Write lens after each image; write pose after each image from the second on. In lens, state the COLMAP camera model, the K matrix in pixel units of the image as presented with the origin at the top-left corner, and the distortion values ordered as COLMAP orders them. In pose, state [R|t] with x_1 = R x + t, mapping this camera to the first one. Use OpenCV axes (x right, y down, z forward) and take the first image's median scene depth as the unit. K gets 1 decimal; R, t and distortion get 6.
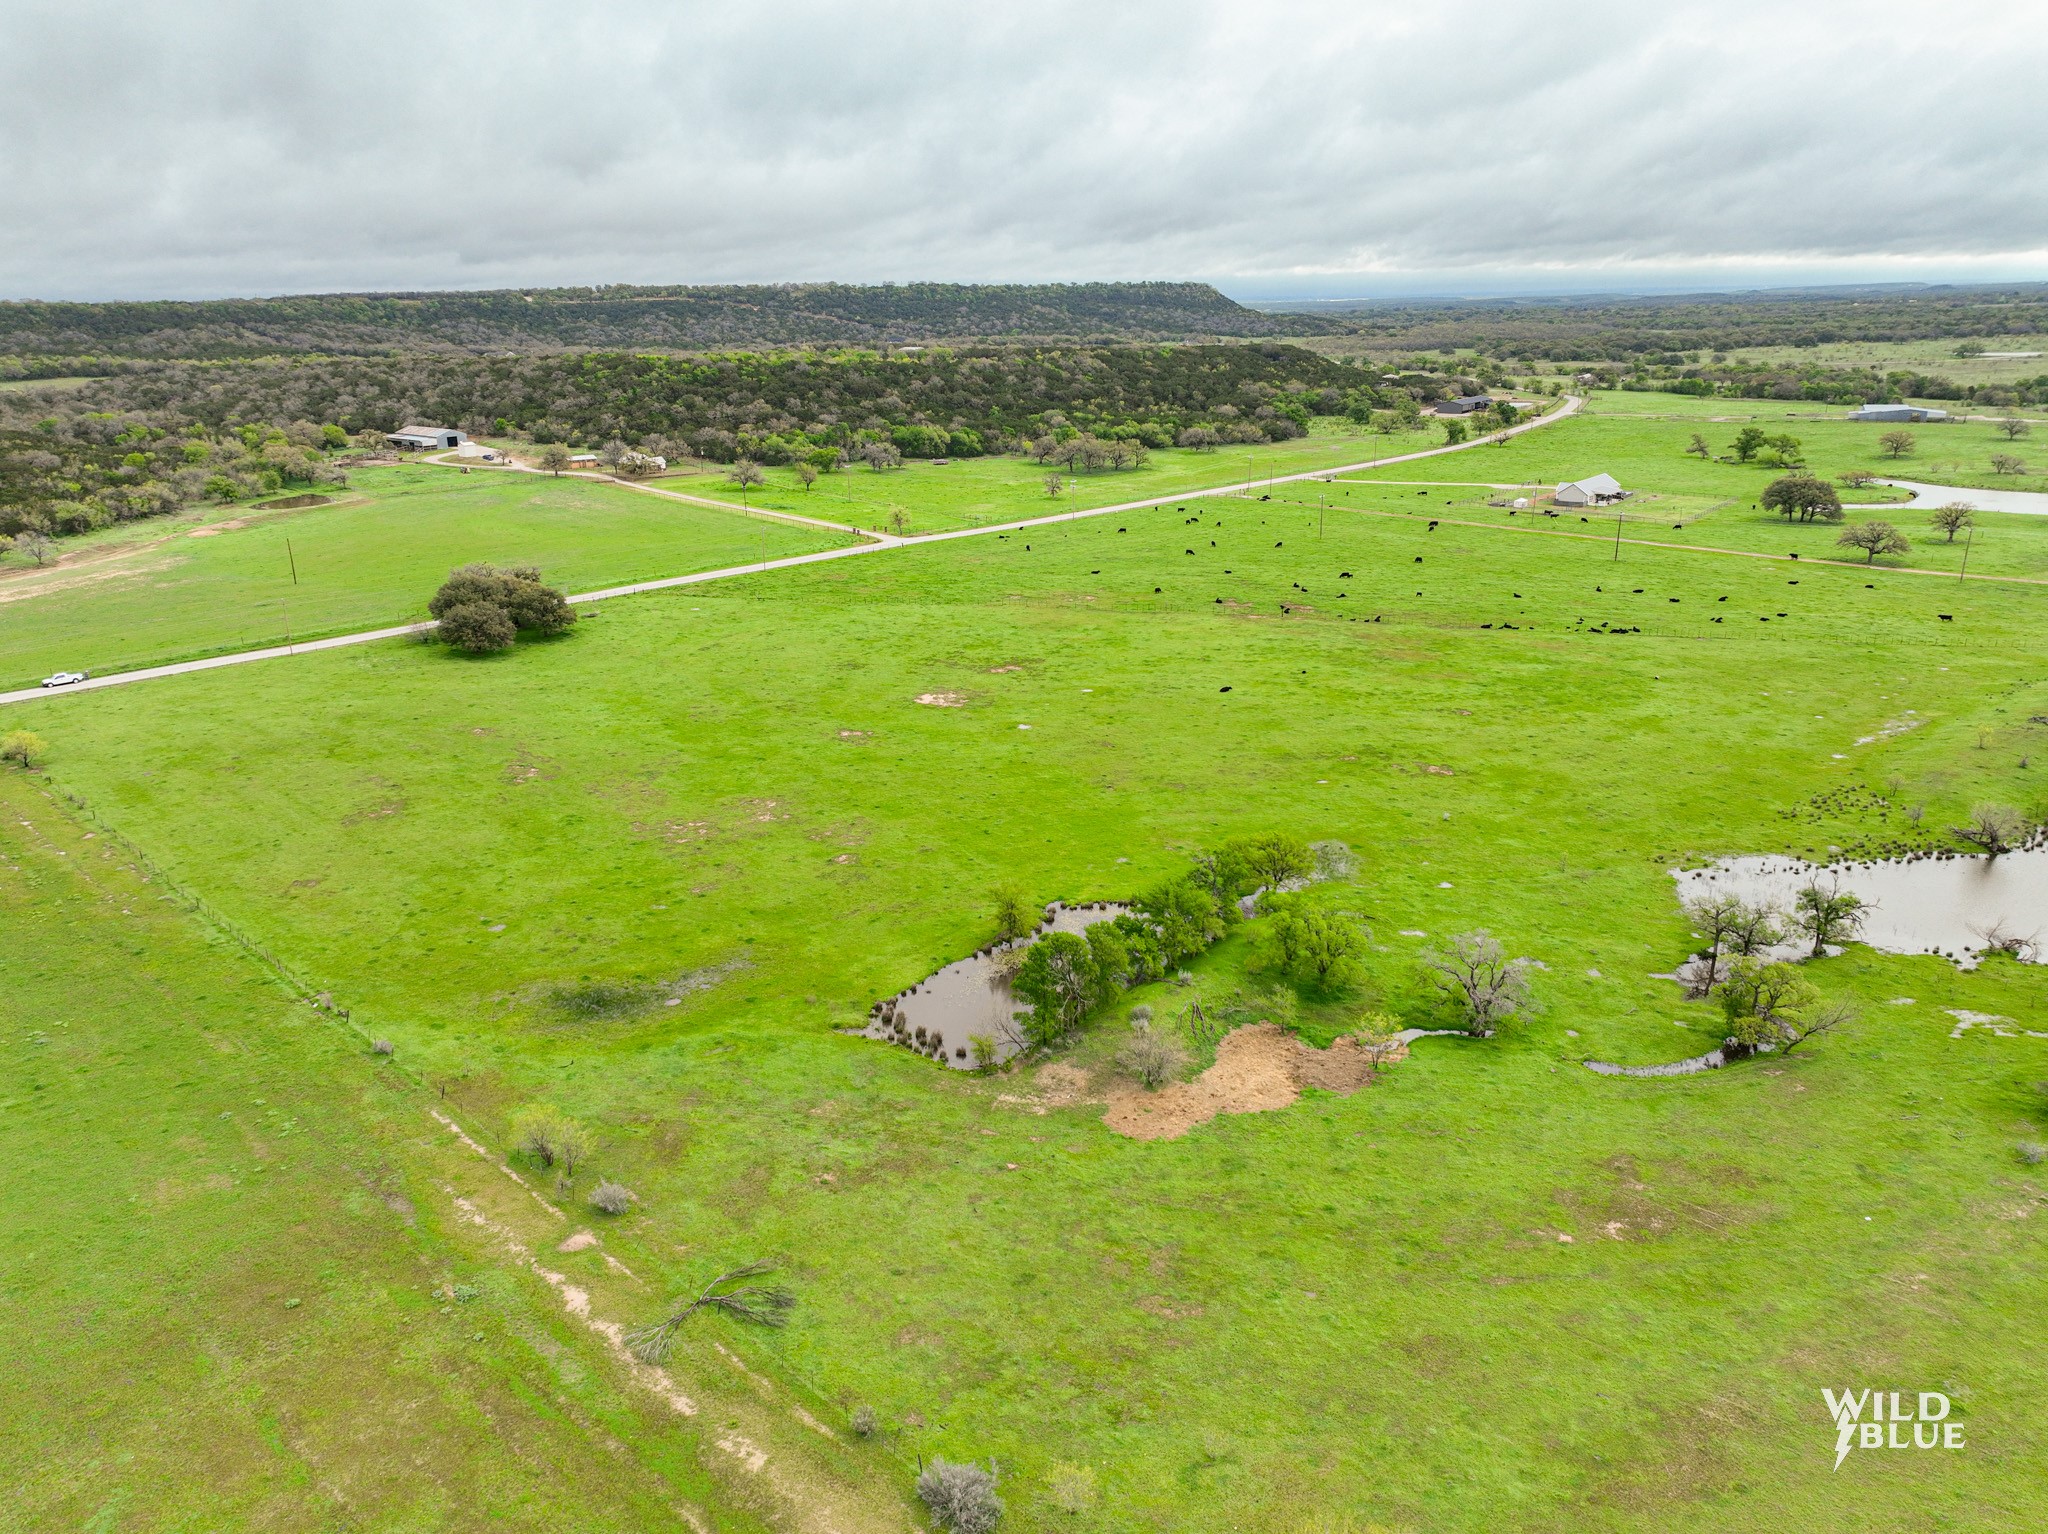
lens RADIAL K [[1435.0, 0, 1032.7], [0, 1435.0, 763.0], [0, 0, 1]] dist [-0.002078, 0.018470]
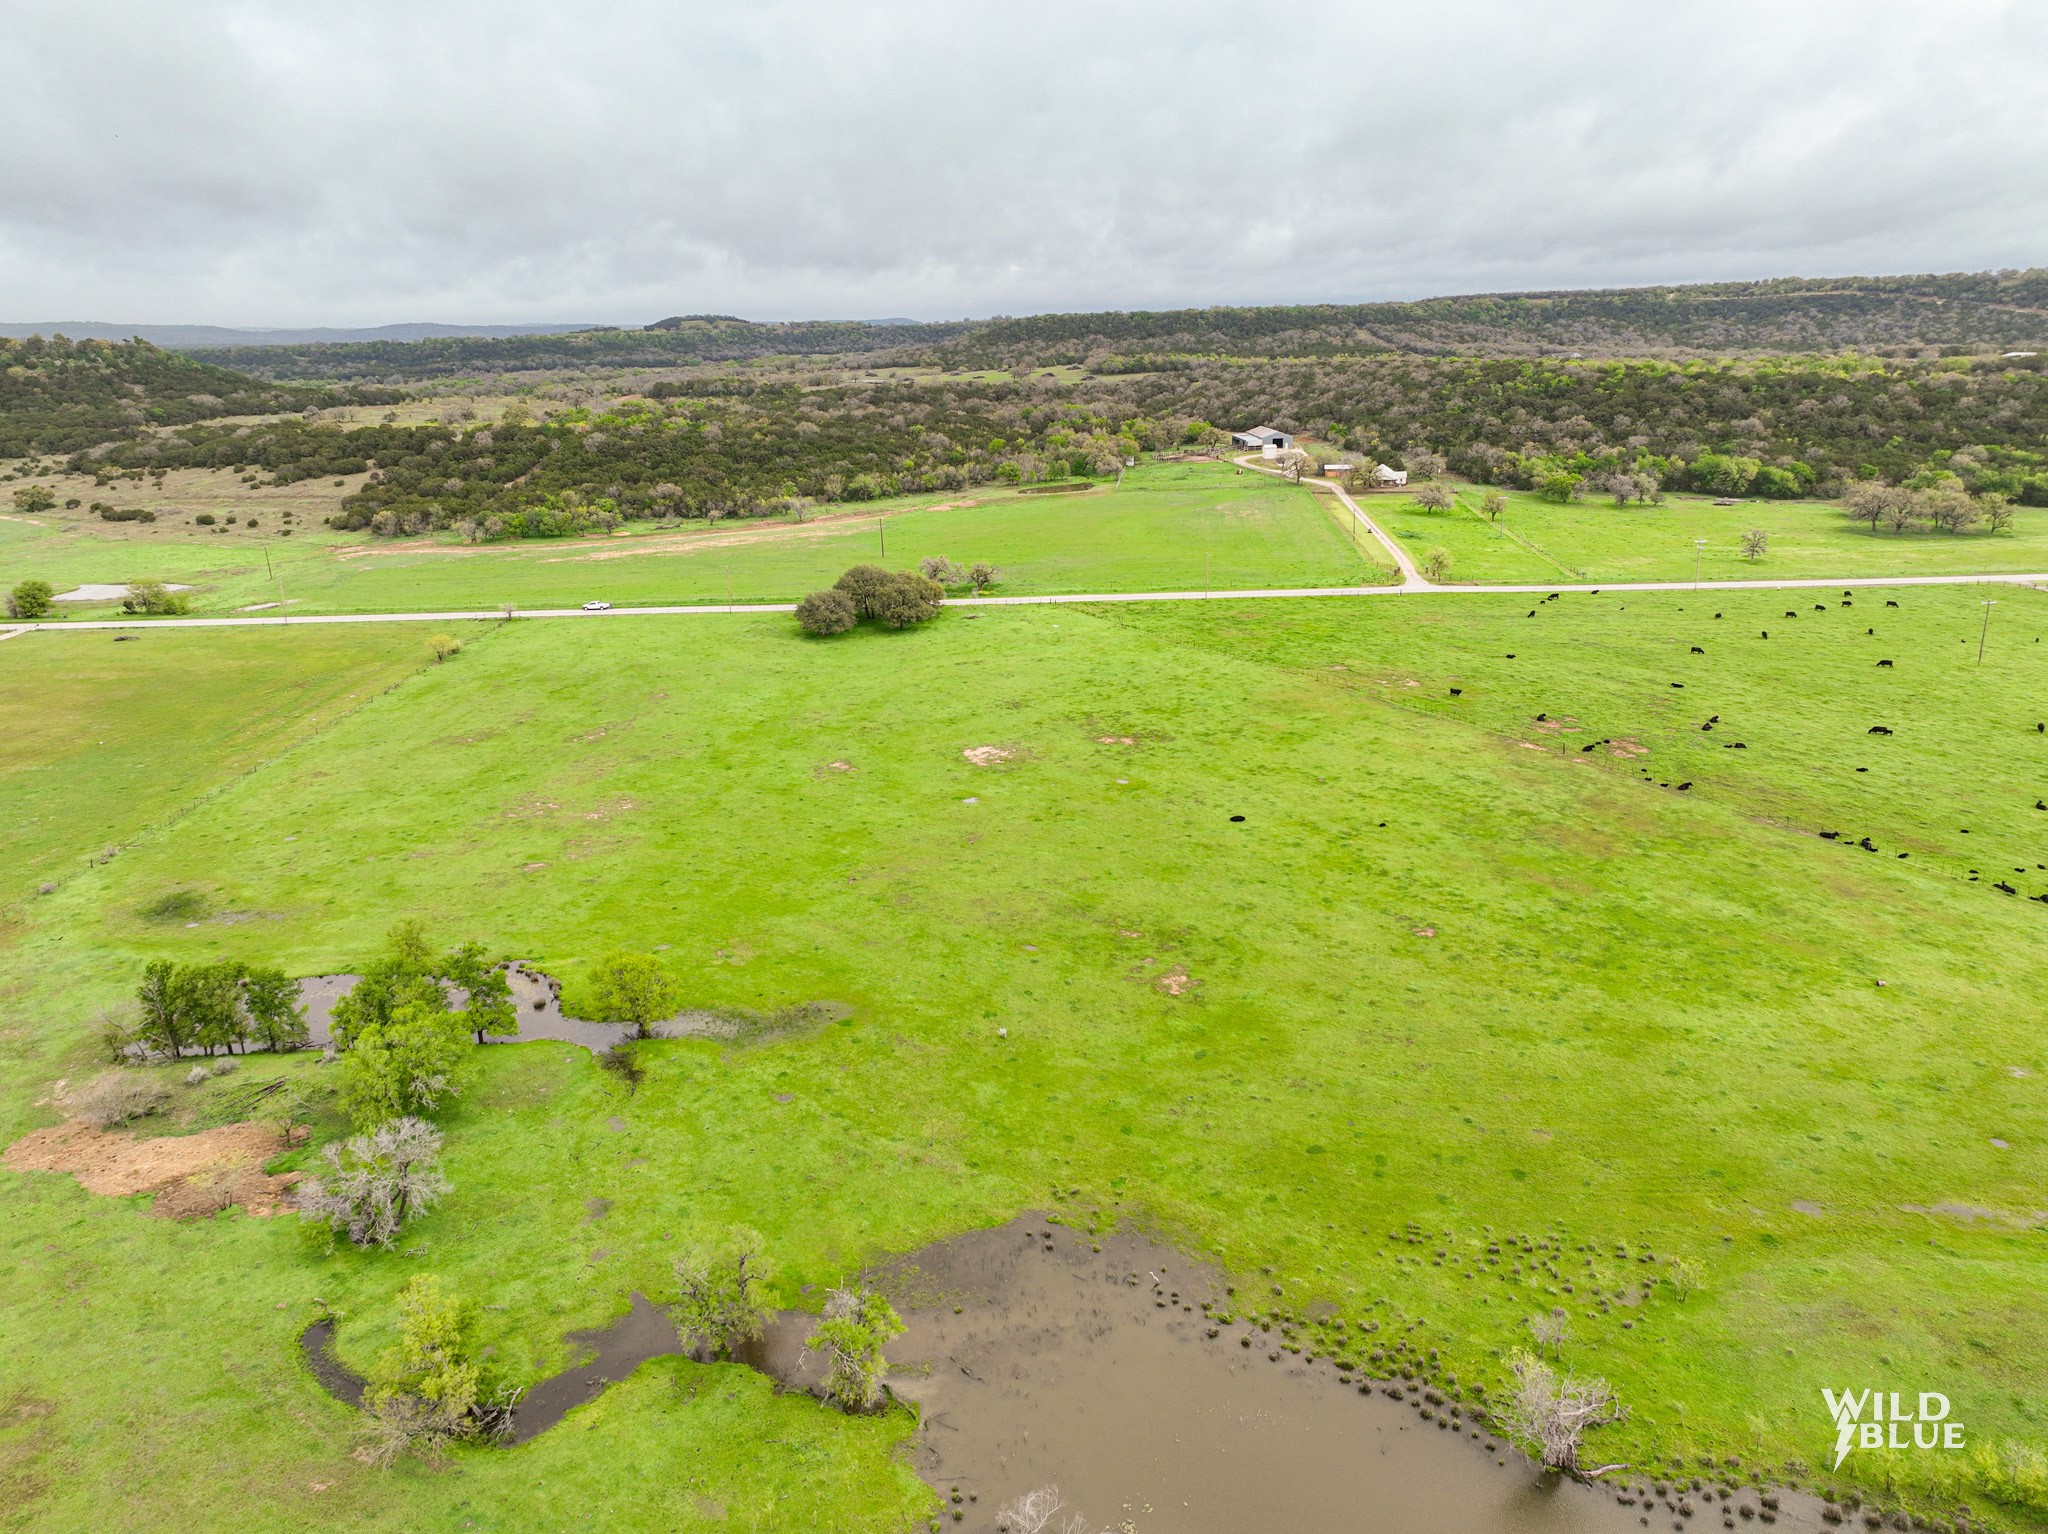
lens RADIAL K [[1435.0, 0, 1029.8], [0, 1435.0, 765.5], [0, 0, 1]] dist [-0.002078, 0.018470]
pose [[0.682407, 0.214209, -0.698881, 0.250724], [-0.210571, 0.973176, 0.092674, -0.053746], [0.699986, 0.083923, 0.709209, 0.151065]]
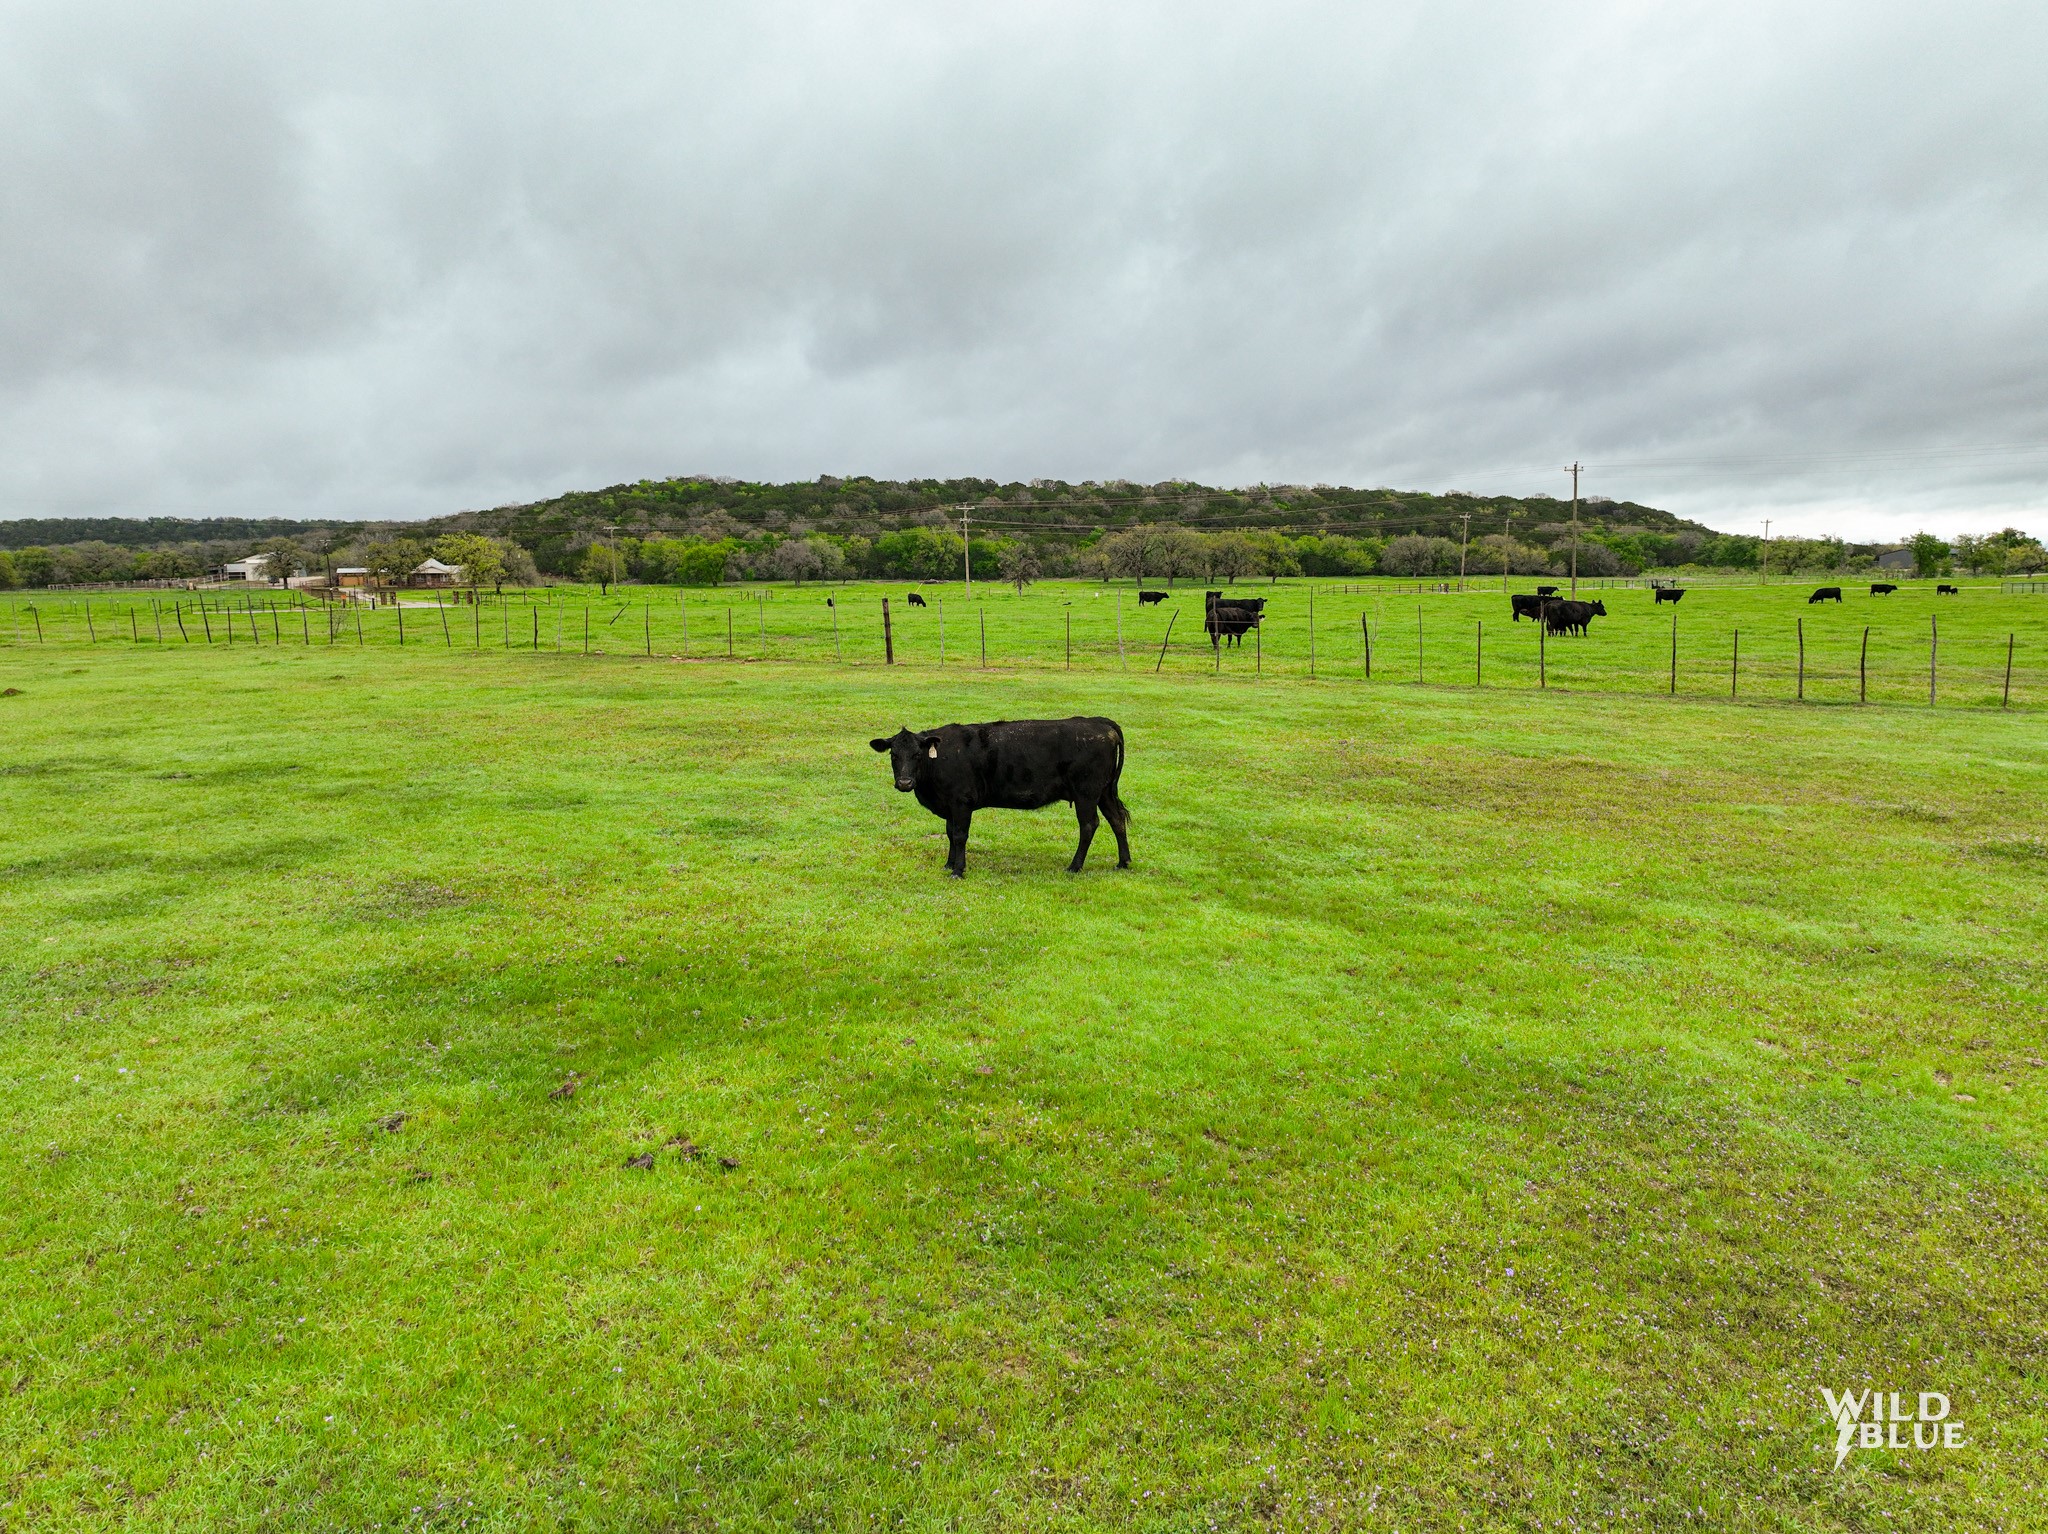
lens RADIAL K [[1435.0, 0, 1035.0], [0, 1435.0, 771.9], [0, 0, 1]] dist [-0.002078, 0.018470]
pose [[0.969673, 0.025221, -0.243101, 0.108556], [-0.068787, 0.982616, -0.172434, -0.036814], [0.234527, 0.183927, 0.954551, 0.448500]]
